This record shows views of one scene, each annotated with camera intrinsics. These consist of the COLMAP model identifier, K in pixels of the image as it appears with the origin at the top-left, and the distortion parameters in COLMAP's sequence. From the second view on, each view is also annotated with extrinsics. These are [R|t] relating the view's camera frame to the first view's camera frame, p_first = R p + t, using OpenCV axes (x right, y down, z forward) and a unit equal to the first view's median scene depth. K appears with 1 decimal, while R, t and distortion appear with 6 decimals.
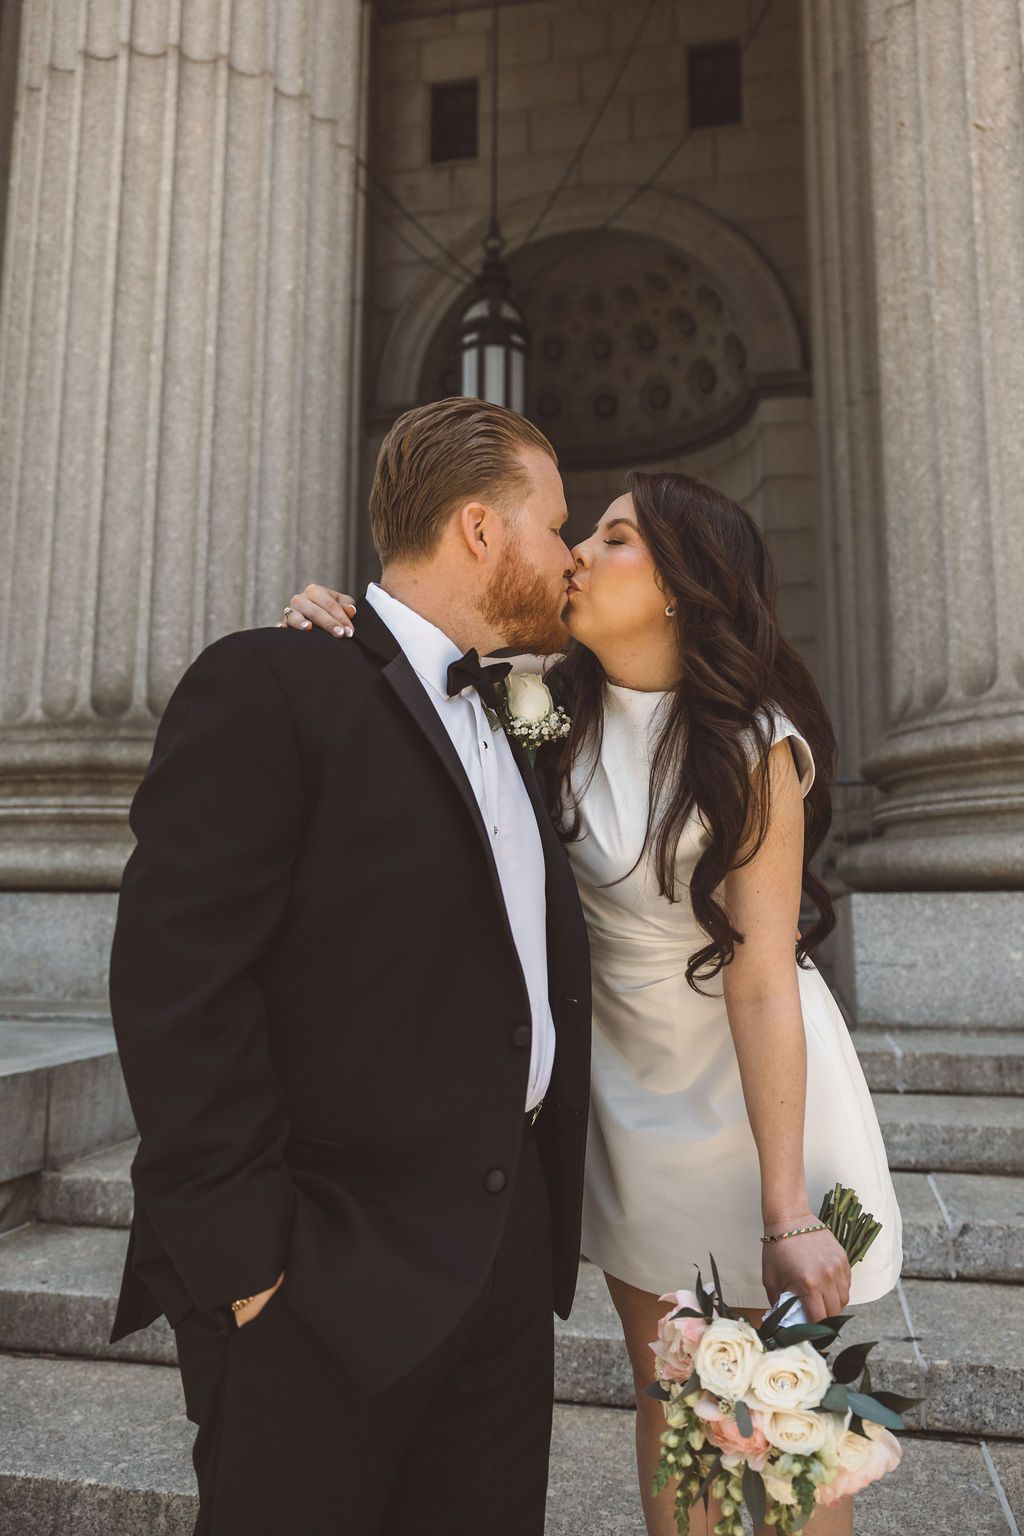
lens RADIAL K [[1242.1, 0, 513.6], [0, 1242.1, 762.7], [0, 0, 1]] dist [-0.013588, 0.010685]
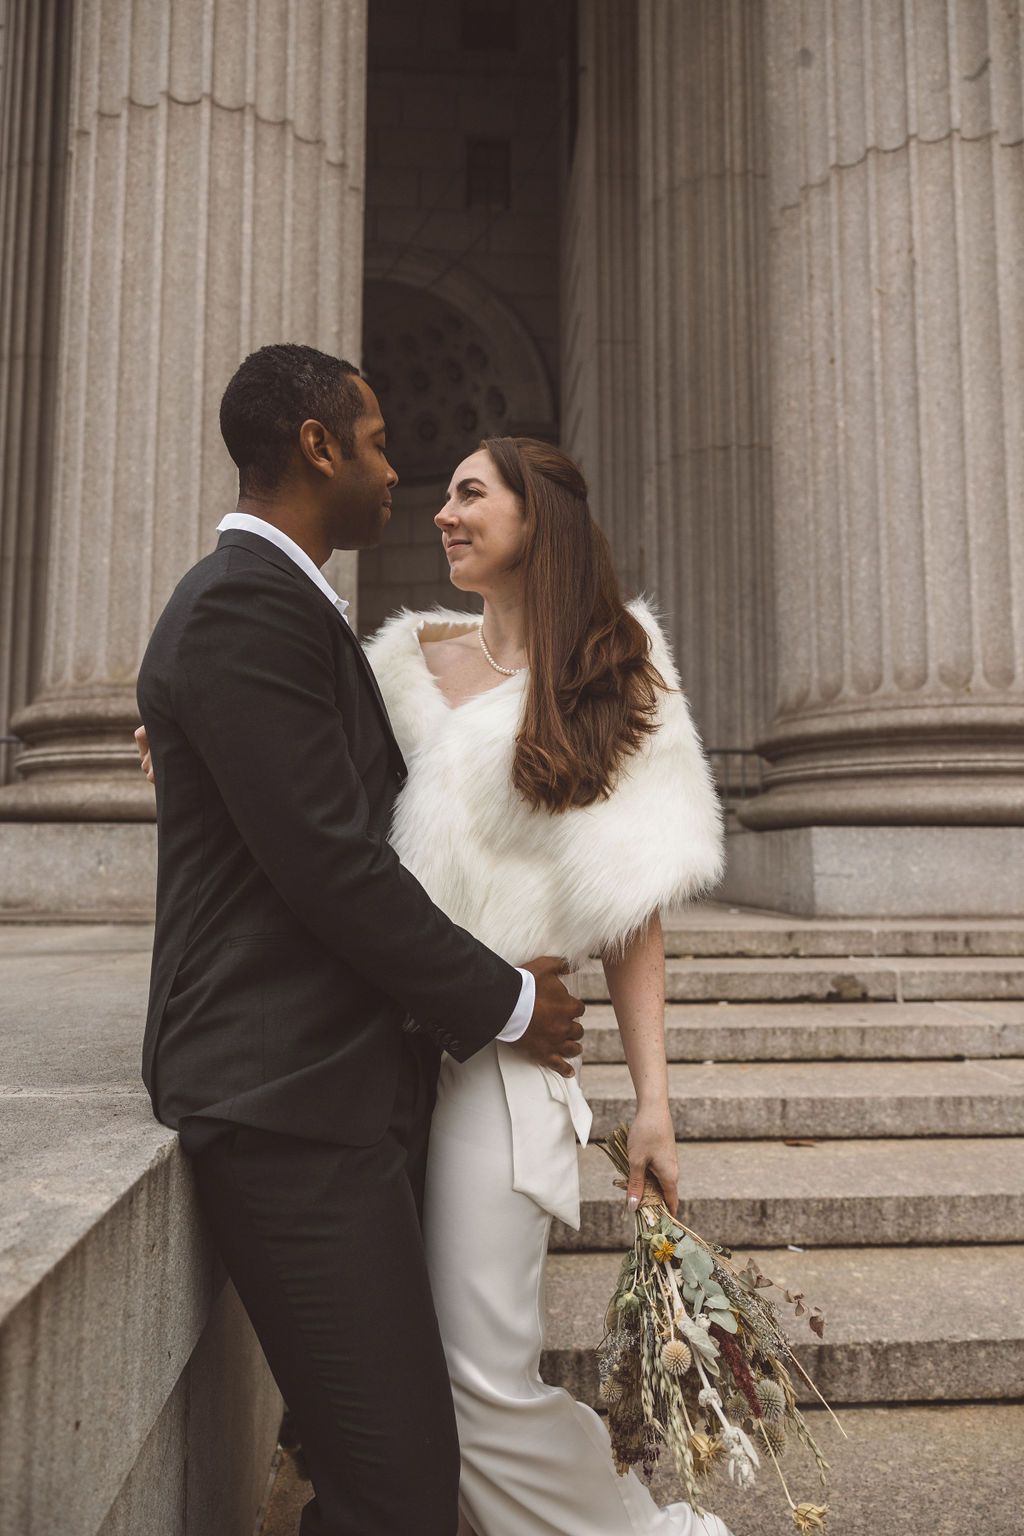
lens RADIAL K [[1039.5, 0, 502.8], [0, 1039.5, 795.8], [0, 0, 1]] dist [0.005609, -0.002056]
pose [[0.960115, 0.017092, 0.279082, -0.319240], [-0.033583, 0.997953, 0.054417, 0.010967], [-0.277581, -0.061619, 0.958724, -0.051788]]
